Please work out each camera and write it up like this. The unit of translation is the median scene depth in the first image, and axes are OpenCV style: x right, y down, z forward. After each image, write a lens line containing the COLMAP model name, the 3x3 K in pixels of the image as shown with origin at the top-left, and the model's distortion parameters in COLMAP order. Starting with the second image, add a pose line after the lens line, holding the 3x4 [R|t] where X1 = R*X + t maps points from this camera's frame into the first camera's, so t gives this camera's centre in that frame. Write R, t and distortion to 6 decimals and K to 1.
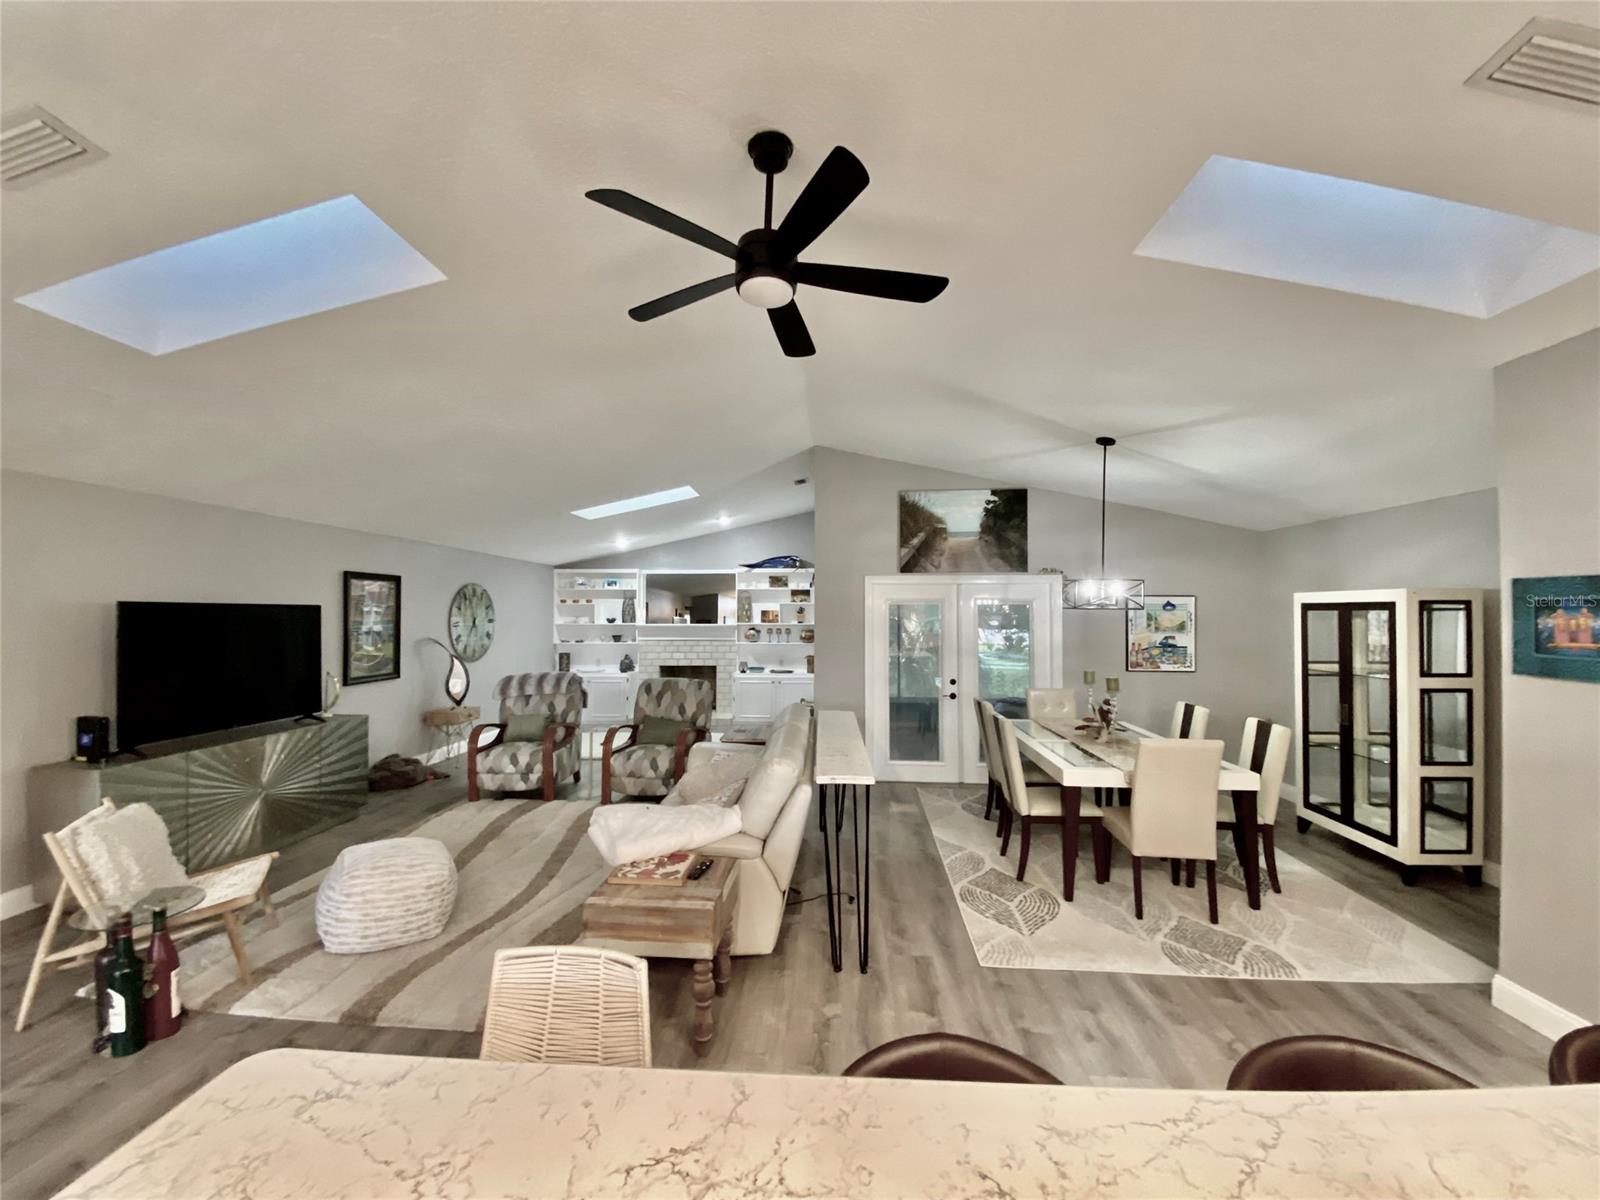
lens RADIAL K [[644.6, 0, 796.1], [0, 644.6, 601.2], [0, 0, 1]] dist [0.055193, -0.038517]
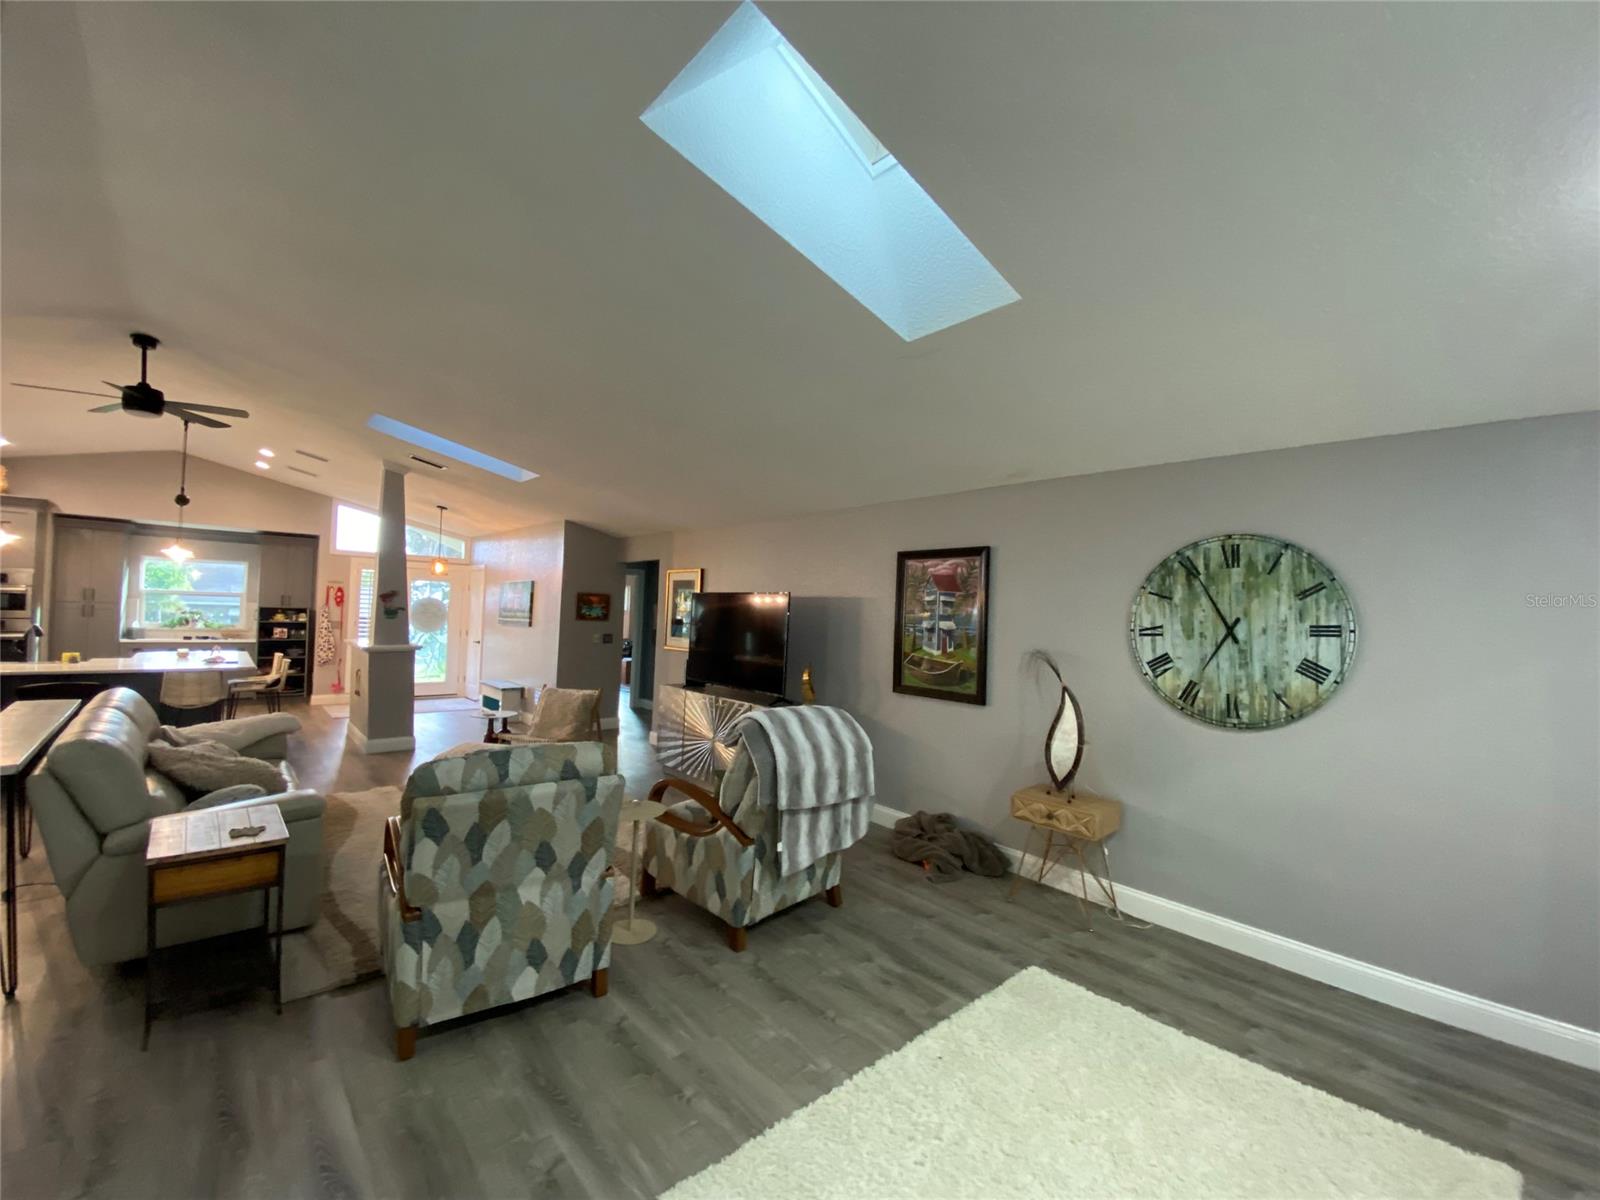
lens RADIAL K [[647.1, 0, 794.1], [0, 647.1, 601.7], [0, 0, 1]] dist [0.024506, -0.022633]
pose [[-0.701674, -0.036475, -0.711564, -0.025711], [-0.020653, 0.999310, -0.030859, 0.042127], [0.712199, -0.006957, -0.701943, 1.394563]]
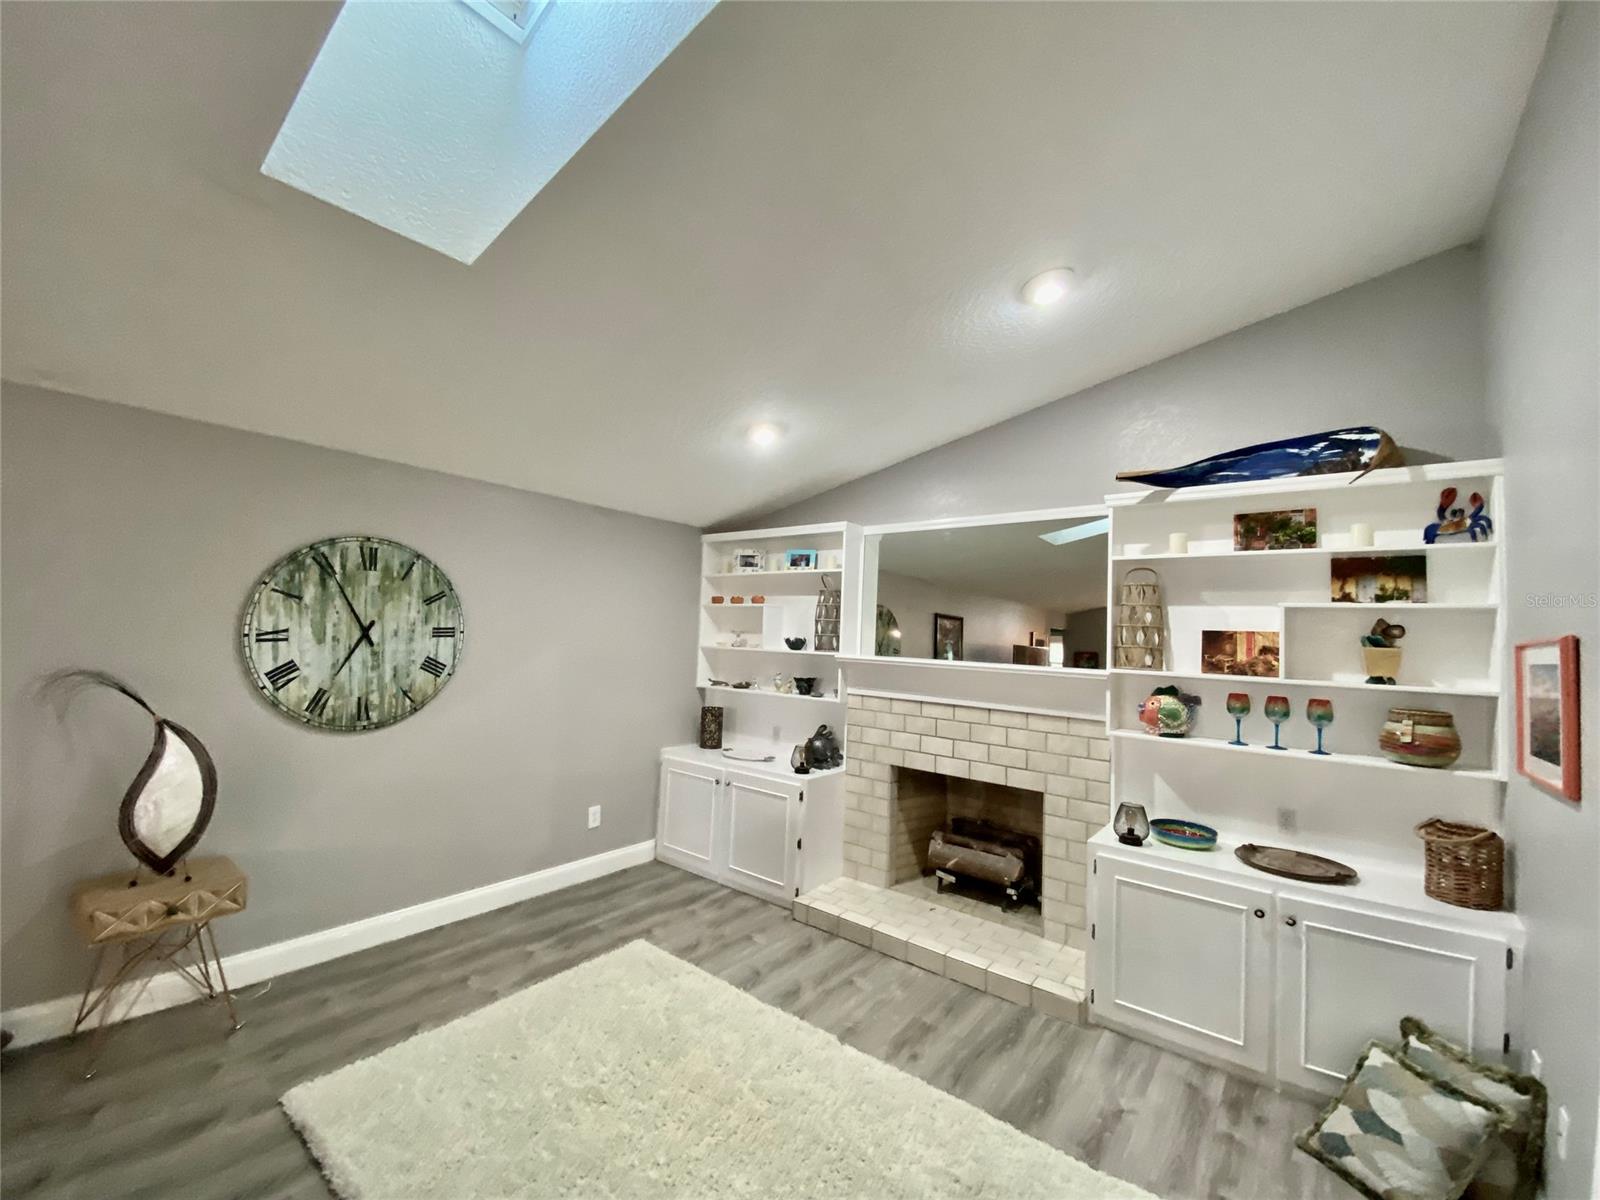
lens RADIAL K [[647.1, 0, 794.1], [0, 647.1, 601.7], [0, 0, 1]] dist [0.024506, -0.022633]
pose [[0.825683, 0.001870, -0.564132, -0.065632], [-0.024507, 0.999169, -0.032556, 0.025591], [0.563602, 0.040706, 0.825043, 1.046523]]
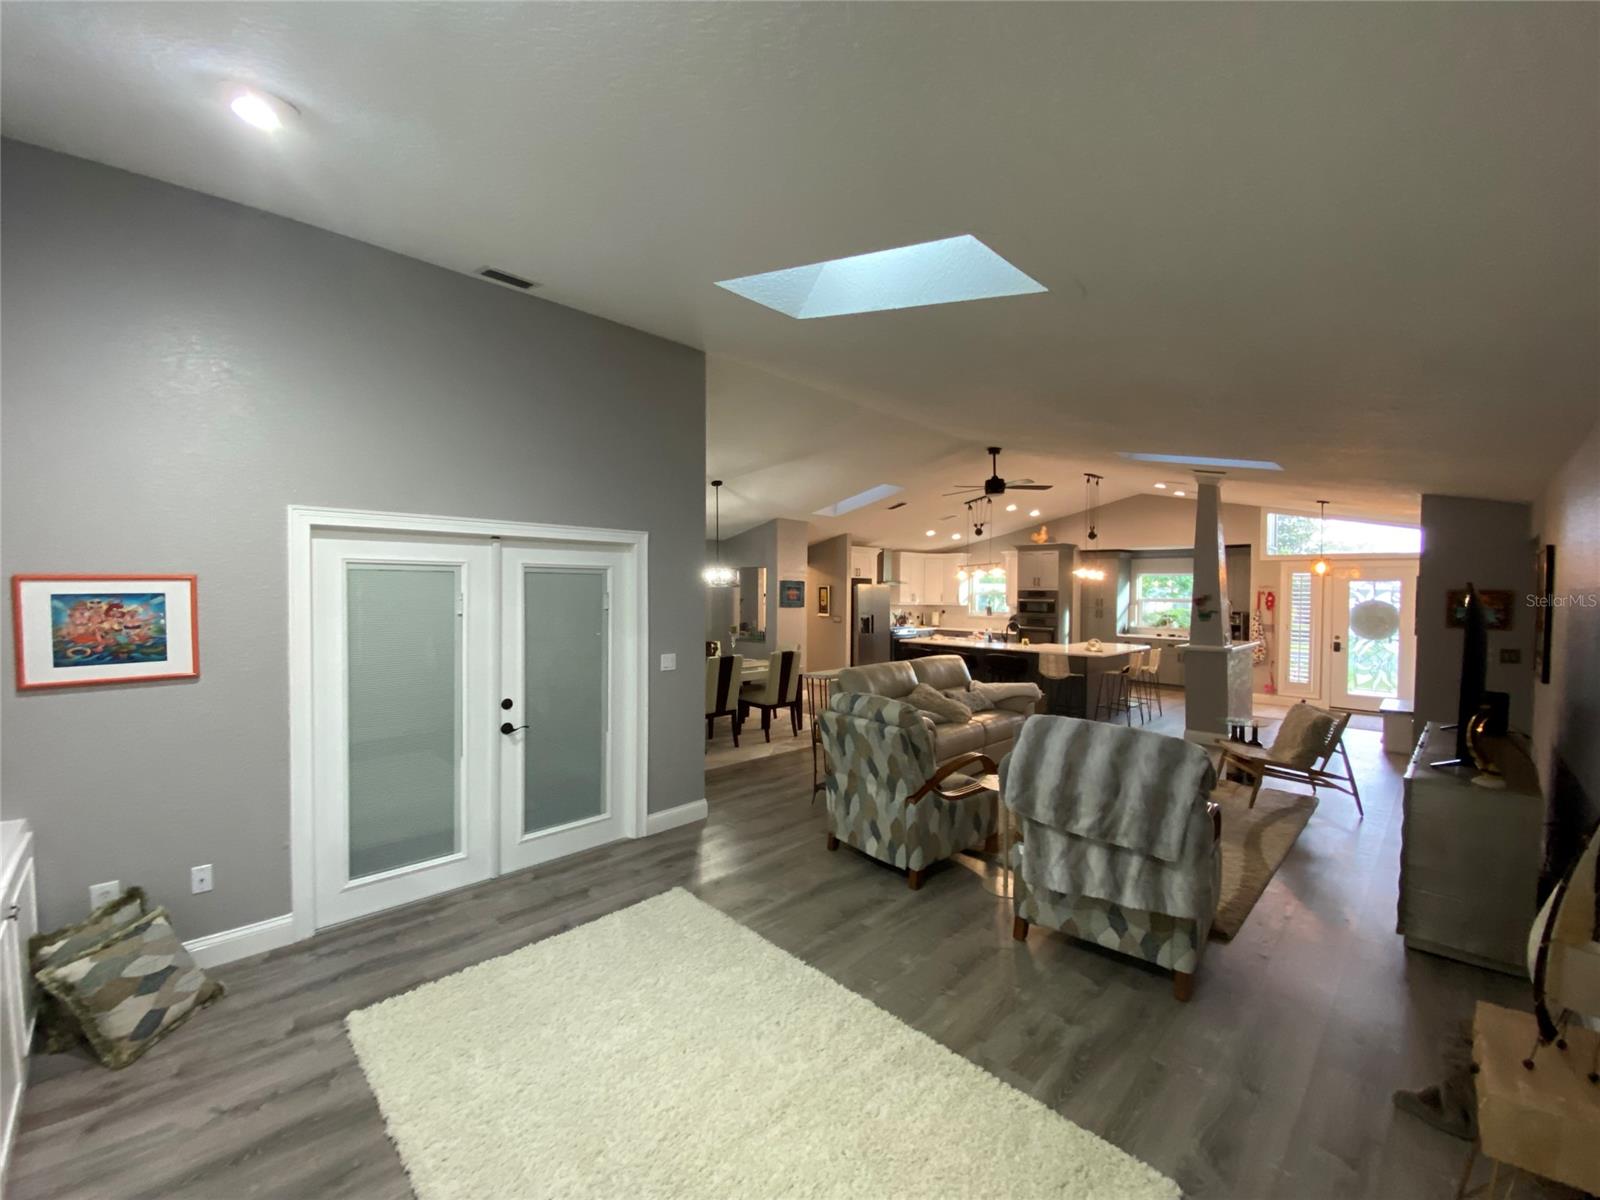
lens RADIAL K [[647.1, 0, 794.1], [0, 647.1, 601.7], [0, 0, 1]] dist [0.024506, -0.022633]
pose [[-0.747083, -0.019419, 0.664447, -0.545971], [-0.023384, 0.999722, 0.002925, 0.029679], [-0.664319, -0.013352, -0.747330, 1.517730]]
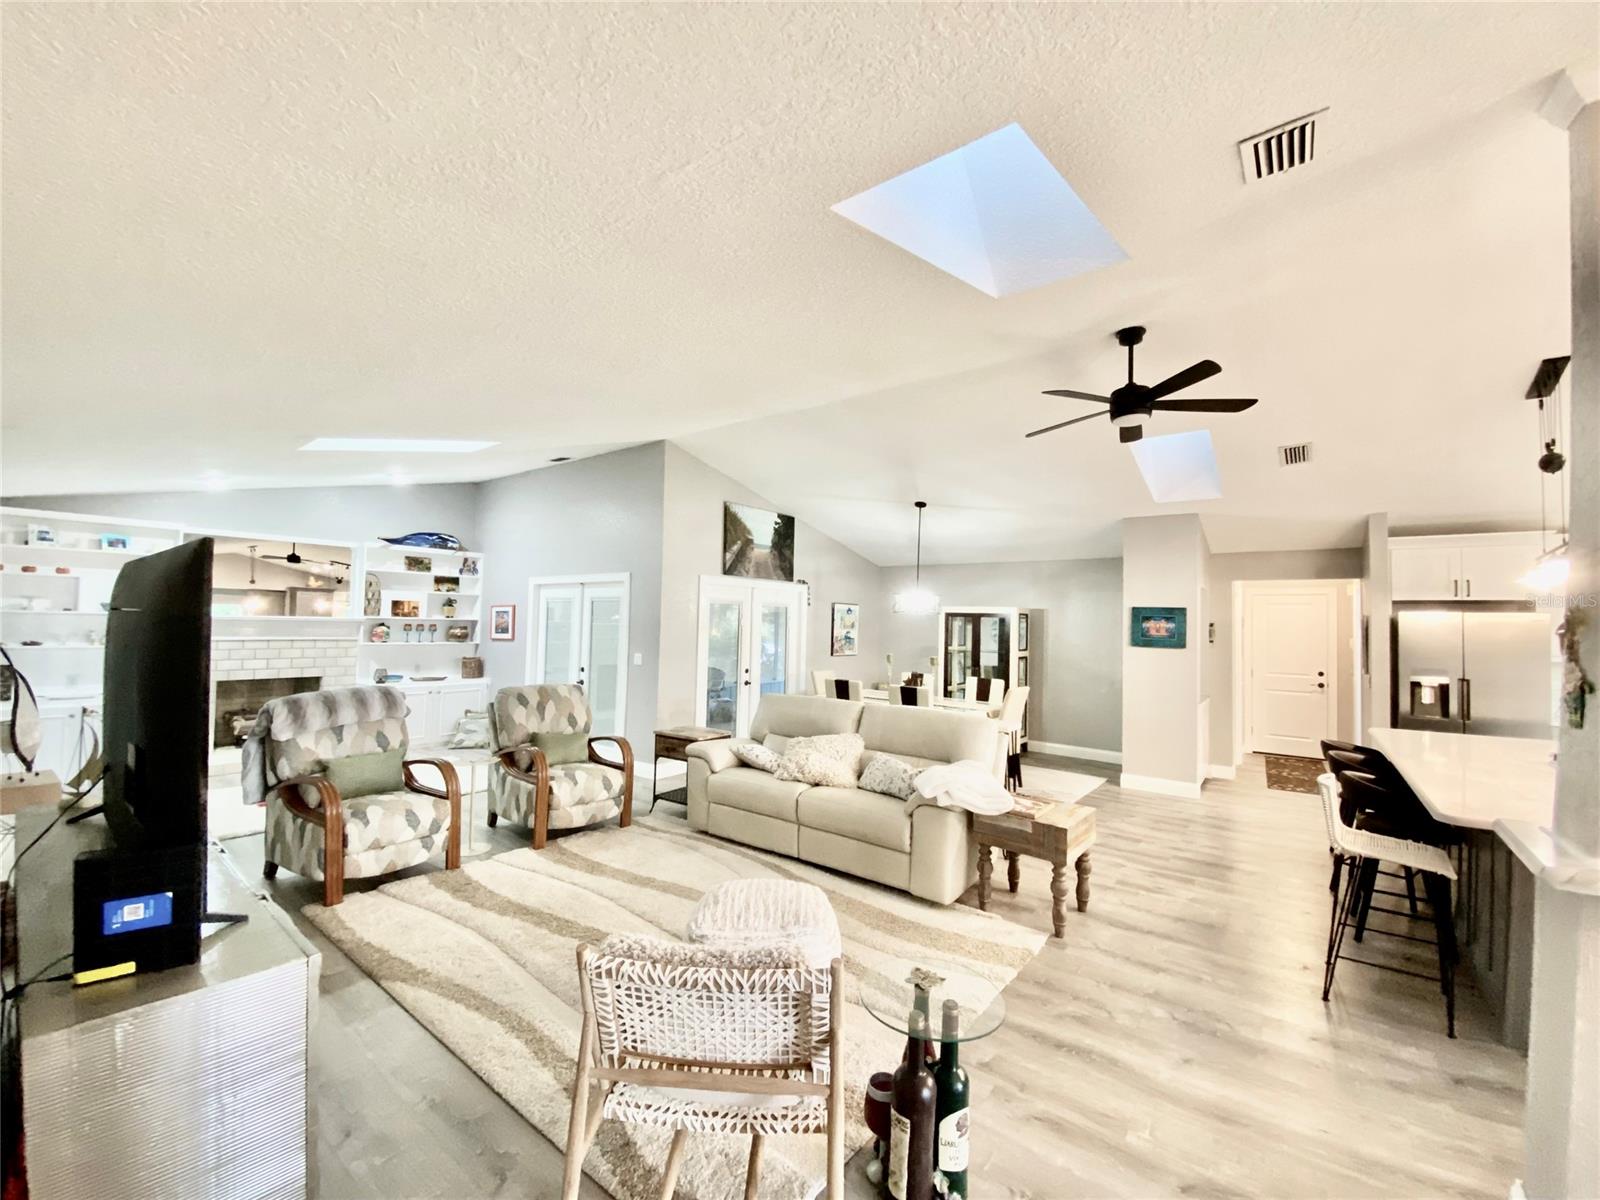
lens RADIAL K [[649.2, 0, 784.9], [0, 649.2, 595.6], [0, 0, 1]] dist [0.027843, -0.023168]
pose [[0.564988, 0.045264, 0.823857, -0.703151], [-0.040739, 0.998807, -0.026938, 0.017663], [-0.824093, -0.018343, 0.566157, 0.289203]]
